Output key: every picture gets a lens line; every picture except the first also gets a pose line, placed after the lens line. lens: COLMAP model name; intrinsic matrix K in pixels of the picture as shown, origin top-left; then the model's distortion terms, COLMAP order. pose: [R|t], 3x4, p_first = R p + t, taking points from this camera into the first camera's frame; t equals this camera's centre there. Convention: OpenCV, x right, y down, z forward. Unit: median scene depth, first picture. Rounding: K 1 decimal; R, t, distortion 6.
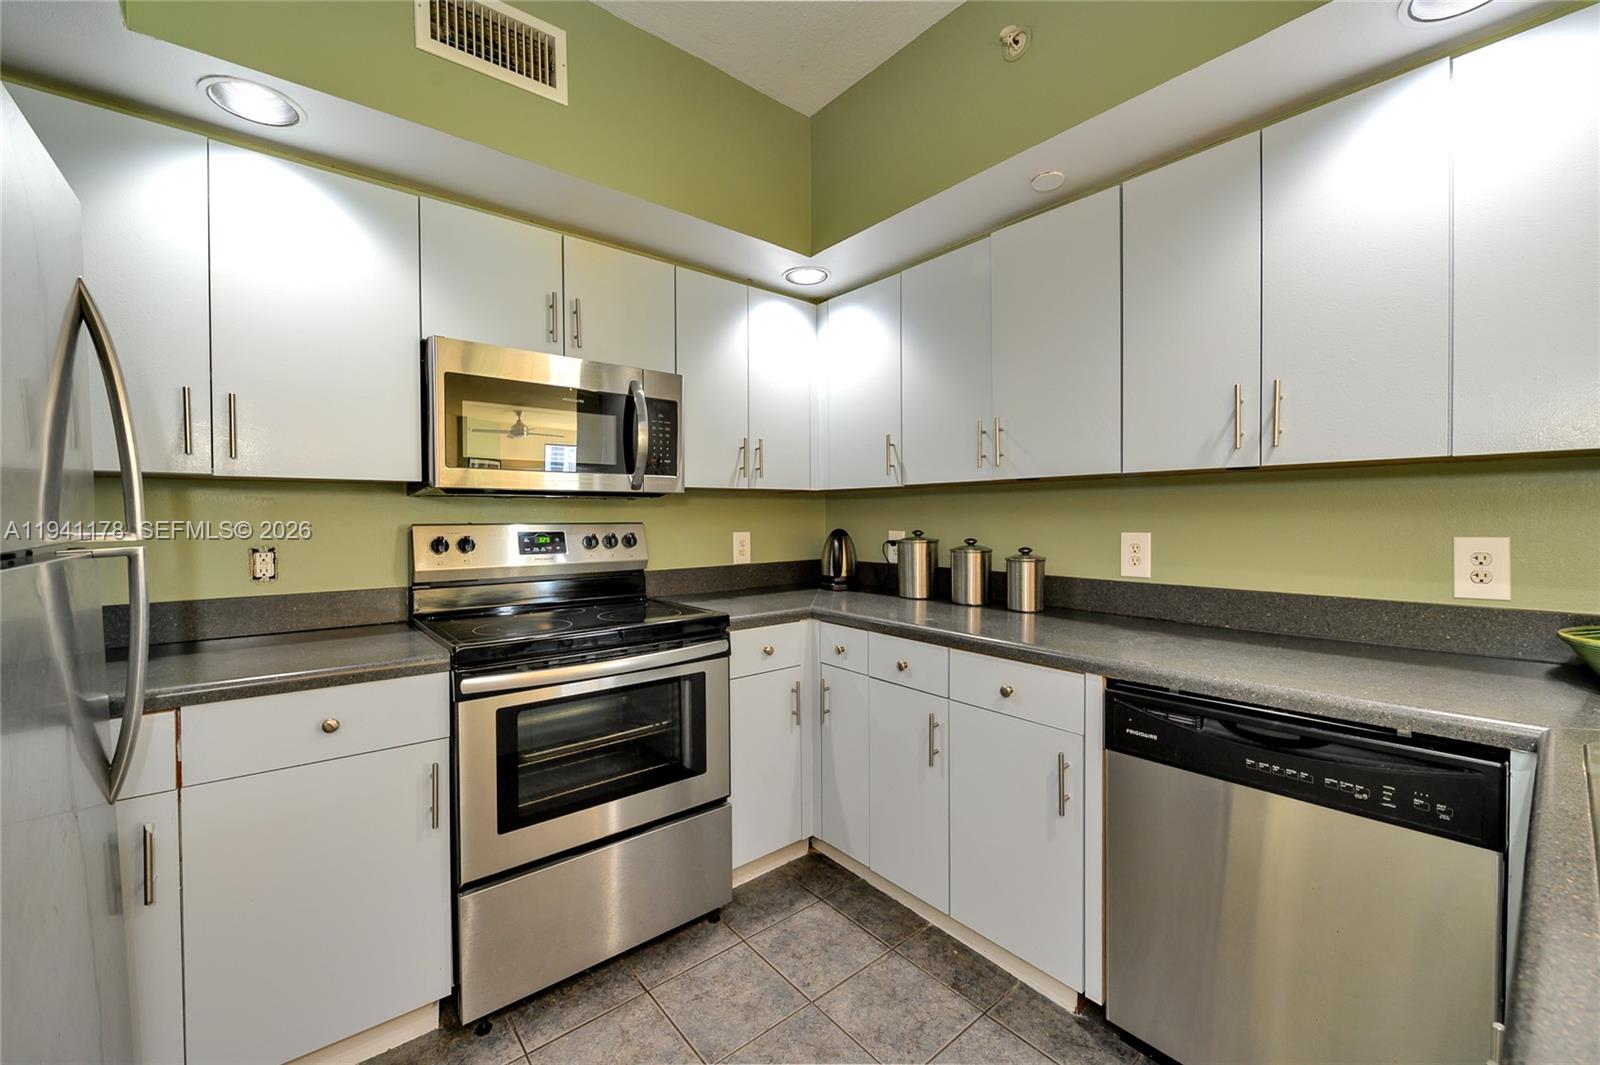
lens RADIAL K [[638.6, 0, 798.2], [0, 638.6, 530.4], [0, 0, 1]] dist [-0.004516, -0.000065]
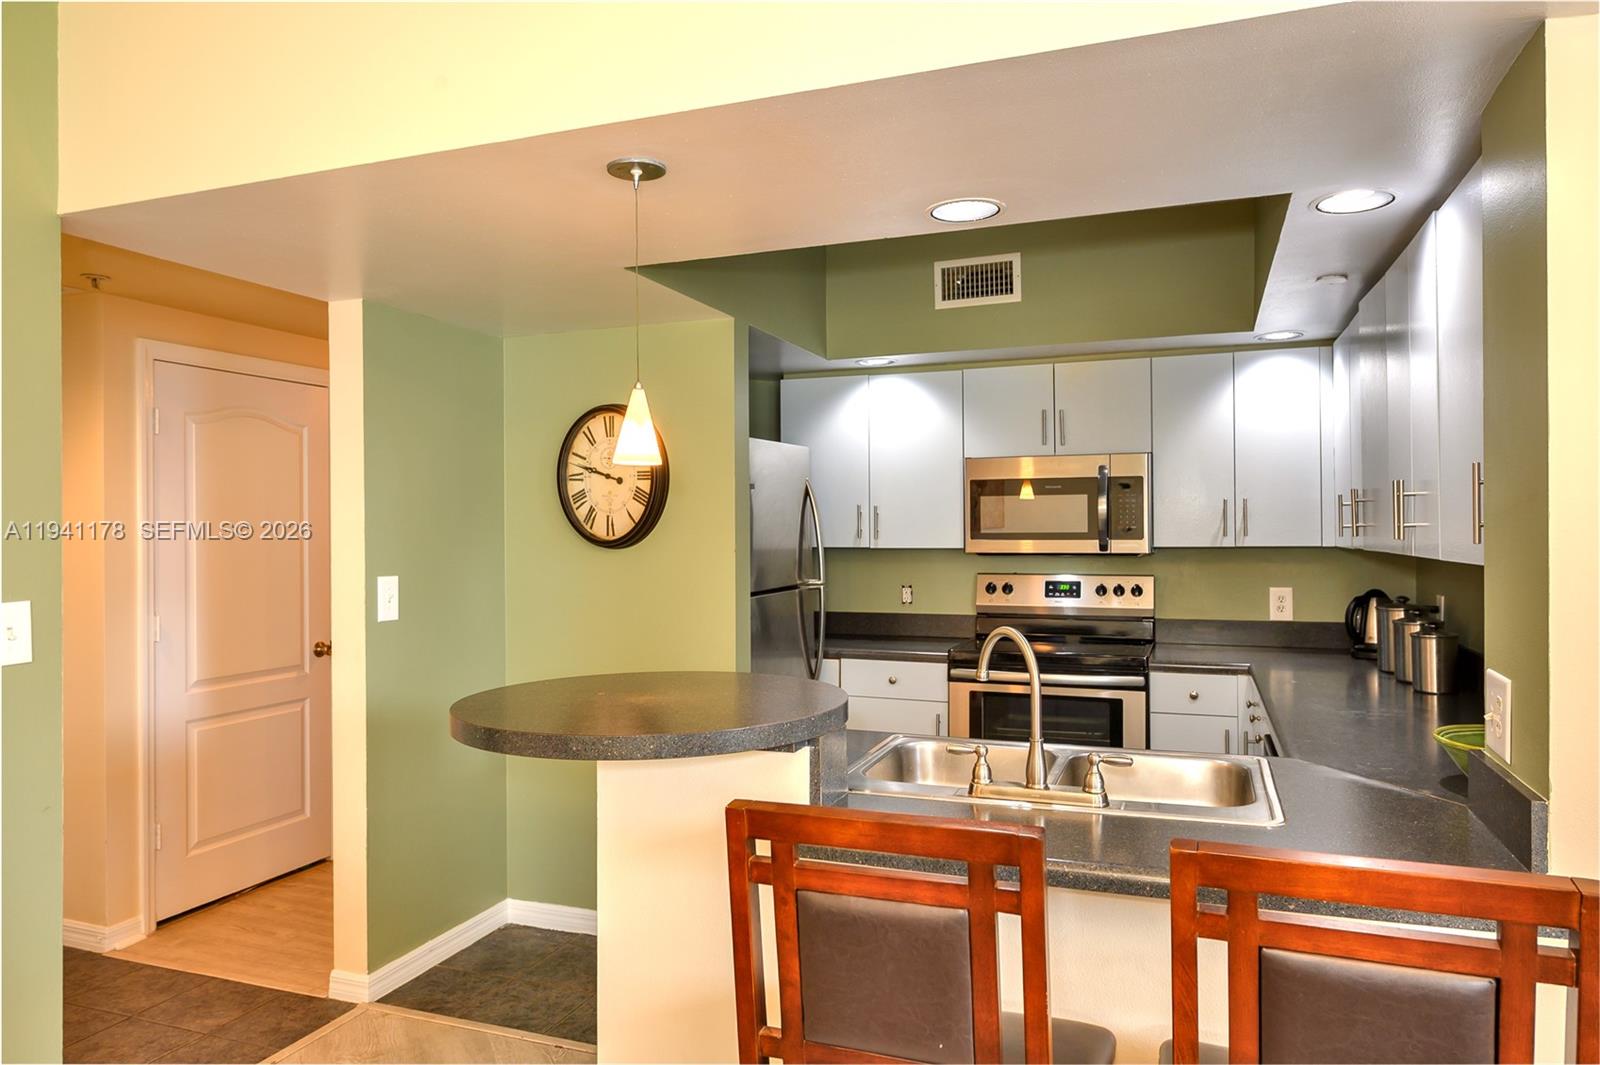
lens RADIAL K [[1058.2, 0, 800.8], [0, 1058.2, 529.8], [0, 0, 1]] dist [0.003182, 0.000324]
pose [[0.491762, 0.002535, -0.870726, 1.300755], [-0.014704, 0.999877, -0.005393, -0.088803], [0.870606, 0.015455, 0.491739, -0.561267]]
